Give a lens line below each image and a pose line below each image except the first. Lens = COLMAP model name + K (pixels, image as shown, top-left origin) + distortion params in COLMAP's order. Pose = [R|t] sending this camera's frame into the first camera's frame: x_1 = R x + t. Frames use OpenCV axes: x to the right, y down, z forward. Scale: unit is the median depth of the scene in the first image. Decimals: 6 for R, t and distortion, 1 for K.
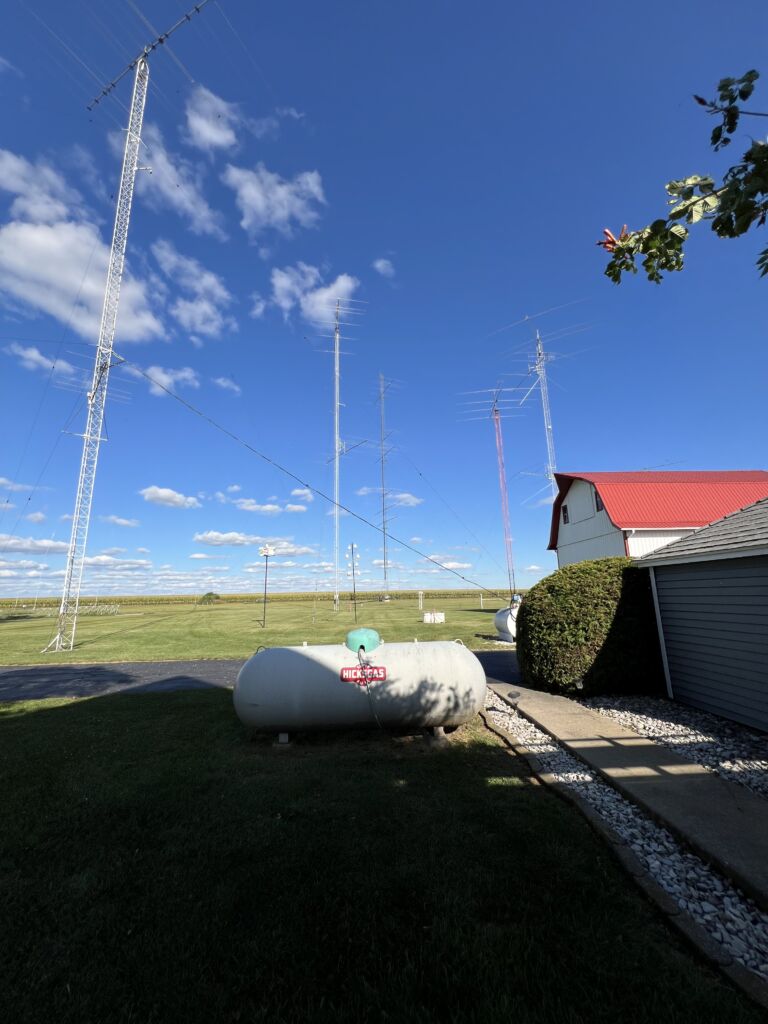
lens RADIAL K [[406.0, 0, 379.4], [0, 406.0, 515.9], [0, 0, 1]] dist [-0.001777, -0.000248]
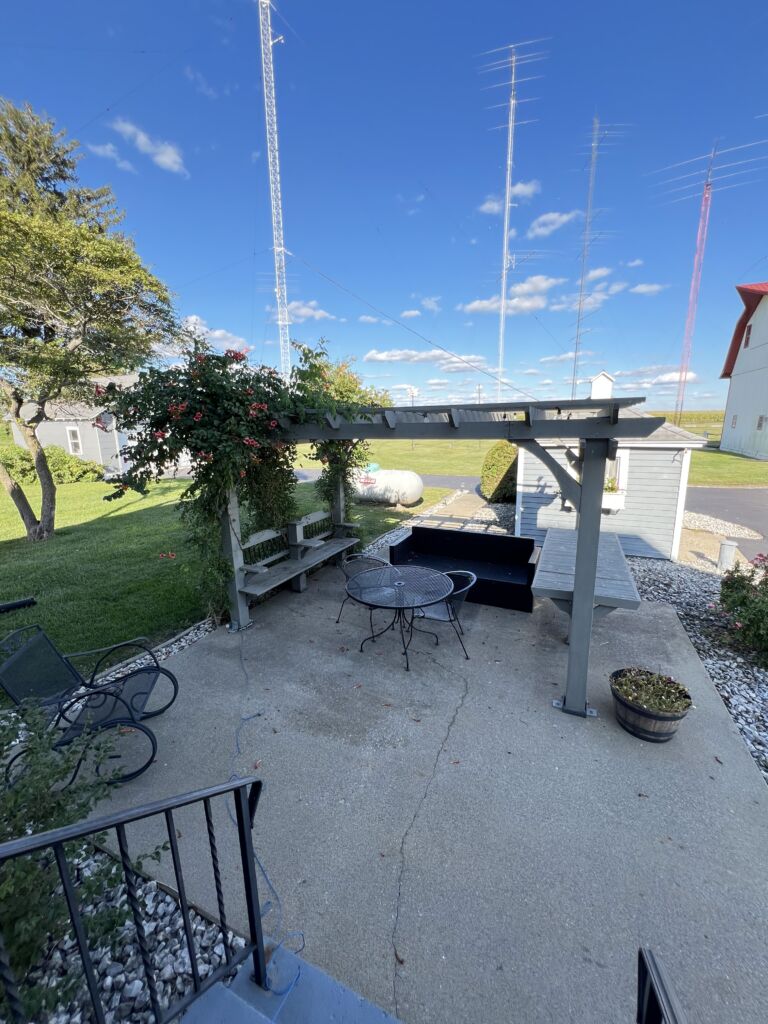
lens RADIAL K [[406.0, 0, 385.9], [0, 406.0, 507.0], [0, 0, 1]] dist [-0.001777, -0.000248]
pose [[0.902483, 0.091206, -0.420959, 0.122538], [0.086074, 0.919423, 0.383735, -0.048585], [0.422039, -0.382548, 0.821913, -0.119726]]
